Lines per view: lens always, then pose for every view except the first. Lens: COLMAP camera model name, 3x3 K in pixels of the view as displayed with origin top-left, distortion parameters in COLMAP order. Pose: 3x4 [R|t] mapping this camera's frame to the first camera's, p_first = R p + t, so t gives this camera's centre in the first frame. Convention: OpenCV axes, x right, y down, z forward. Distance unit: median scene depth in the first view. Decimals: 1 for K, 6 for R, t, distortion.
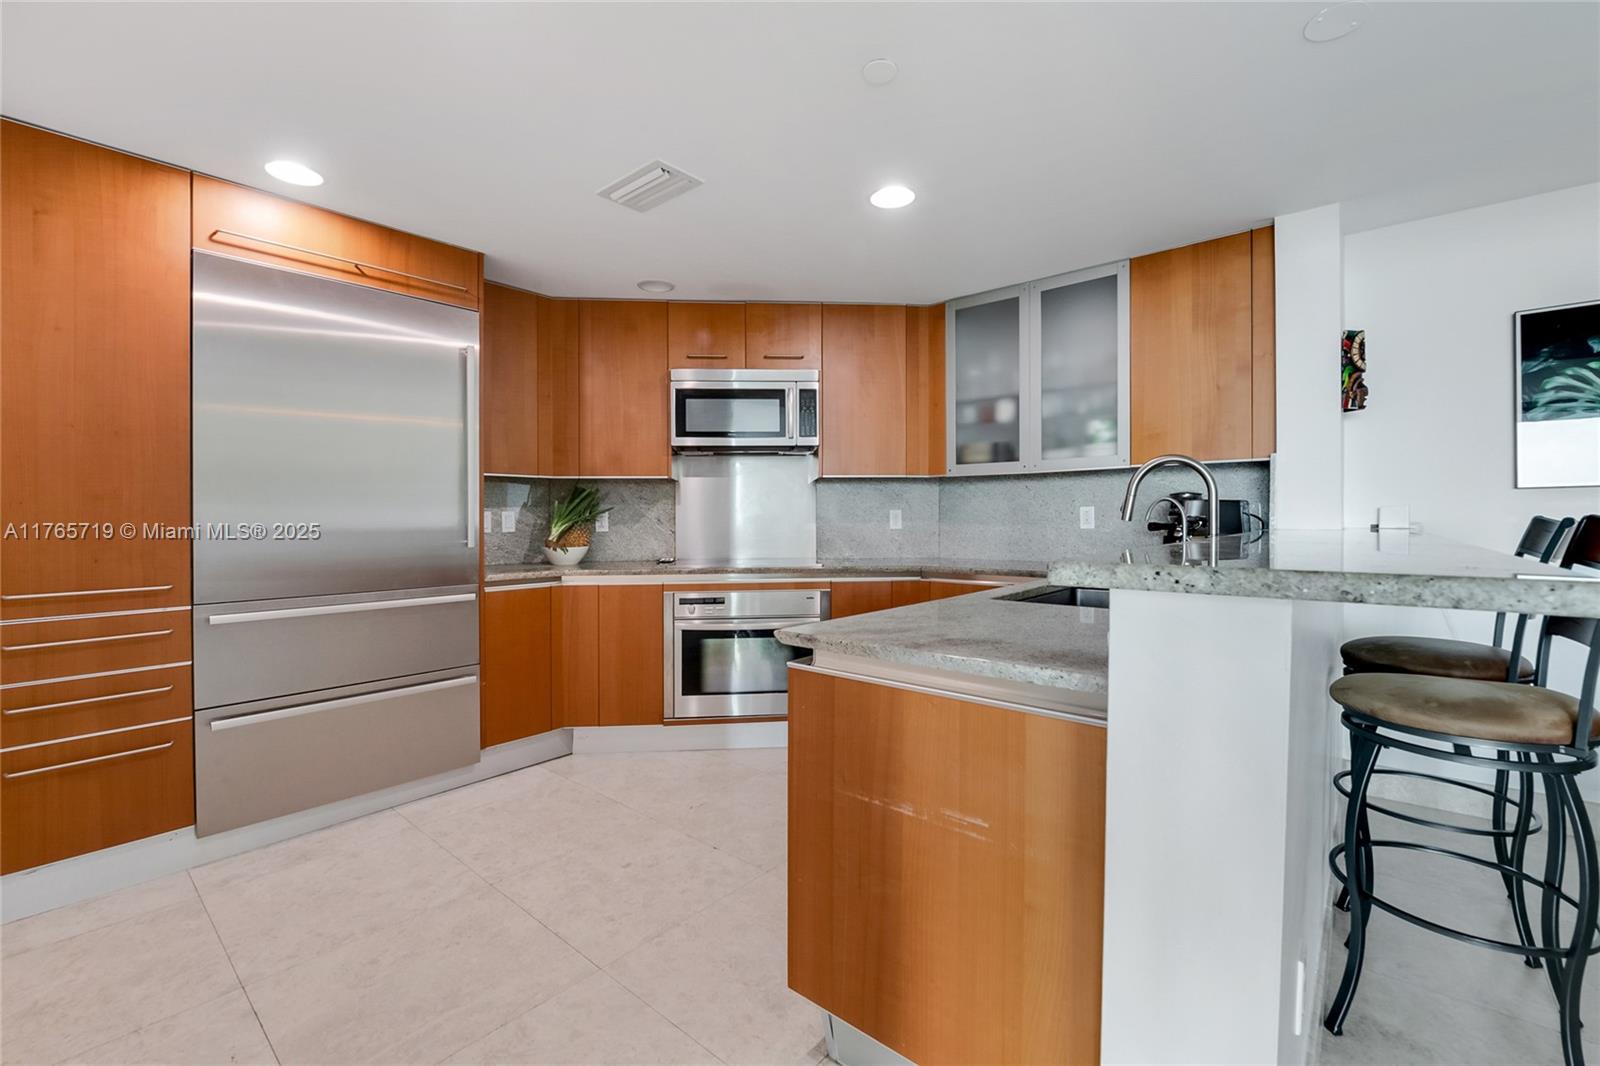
lens RADIAL K [[663.5, 0, 791.5], [0, 663.5, 521.6], [0, 0, 1]] dist [-0.020499, -0.000089]
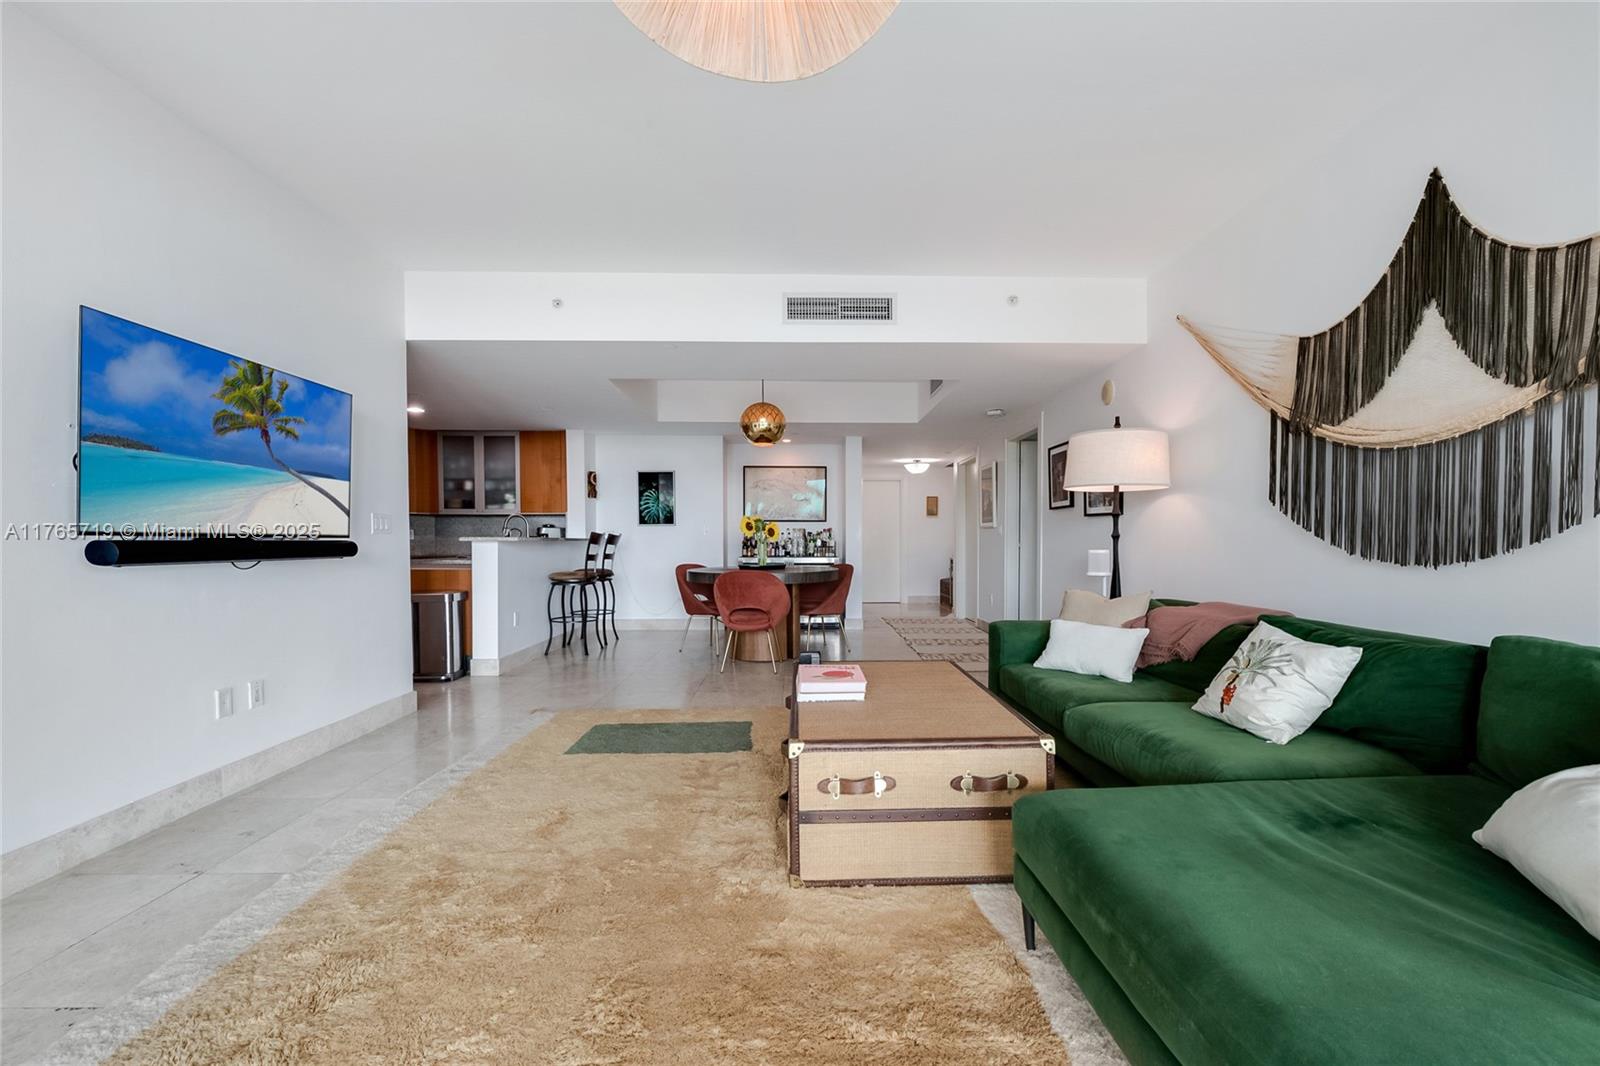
lens RADIAL K [[657.5, 0, 802.3], [0, 657.5, 572.4], [0, 0, 1]] dist [-0.000264, -0.000051]
pose [[0.742897, -0.025637, 0.668914, -0.343327], [-0.002167, 0.999169, 0.040702, 0.033552], [-0.669402, -0.031687, 0.742224, -1.463708]]
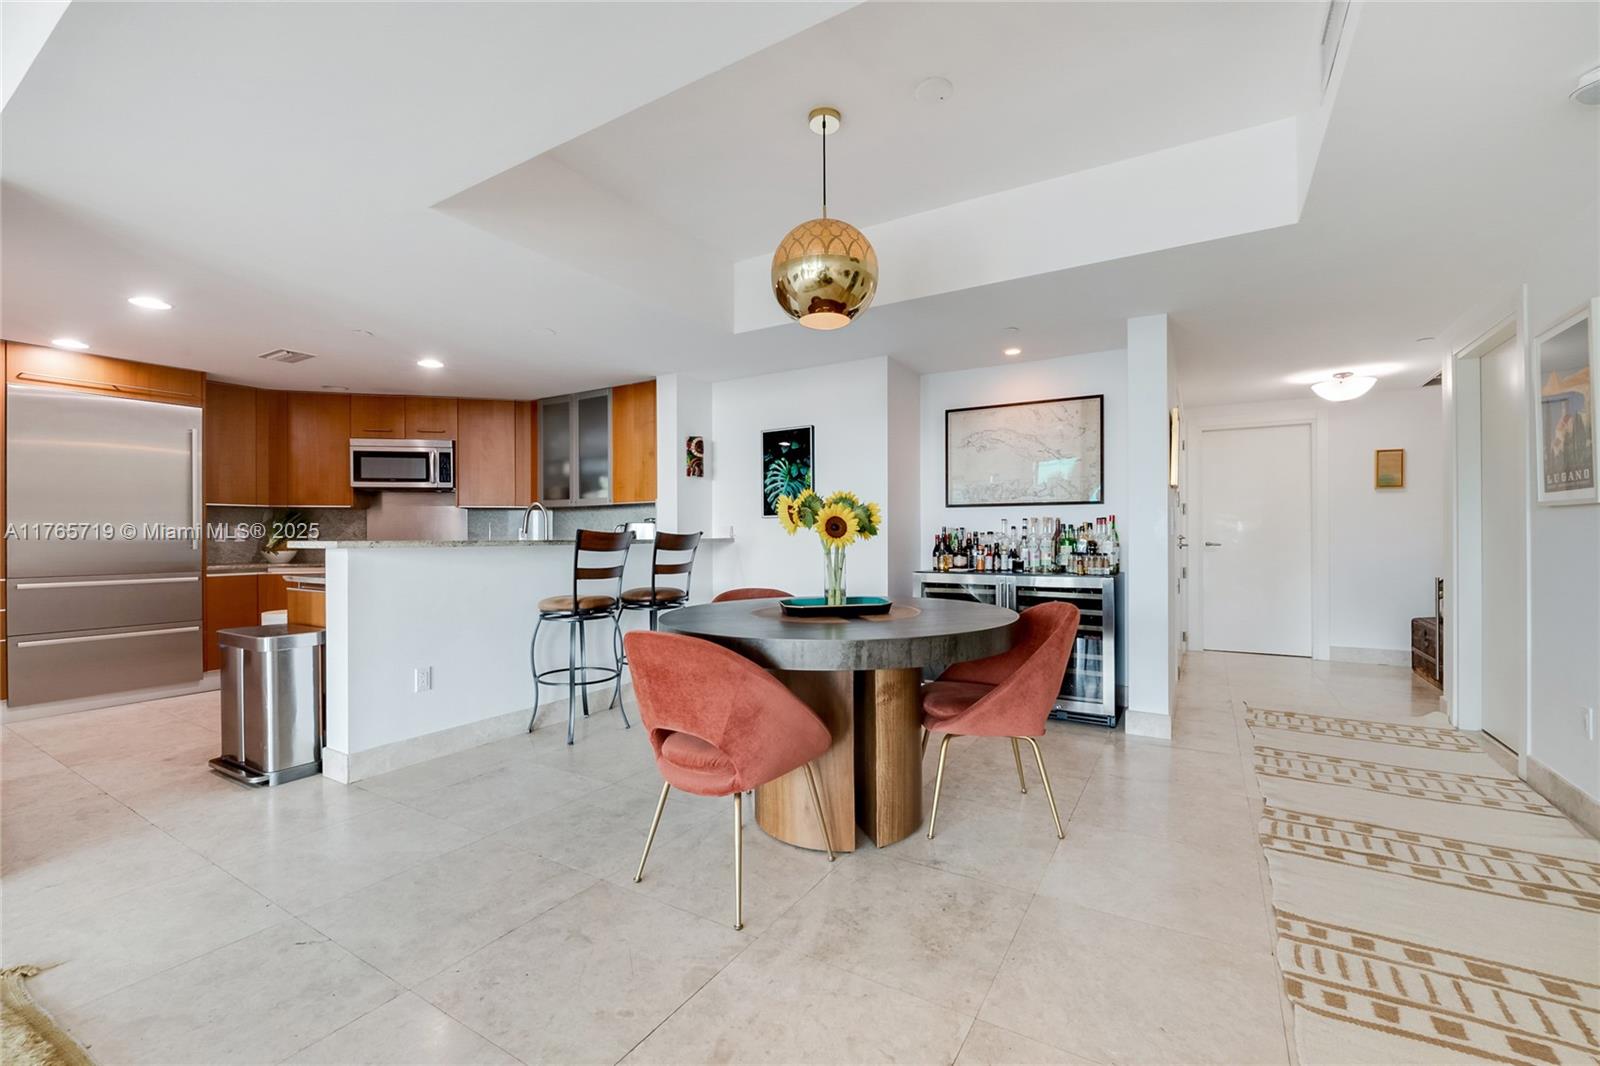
lens RADIAL K [[665.3, 0, 804.0], [0, 665.3, 538.1], [0, 0, 1]] dist [-0.019614, -0.000187]
pose [[0.985058, 0.000922, 0.172219, 0.655872], [-0.000800, 0.999999, -0.000782, 0.009135], [-0.172219, 0.000633, 0.985058, -0.787254]]
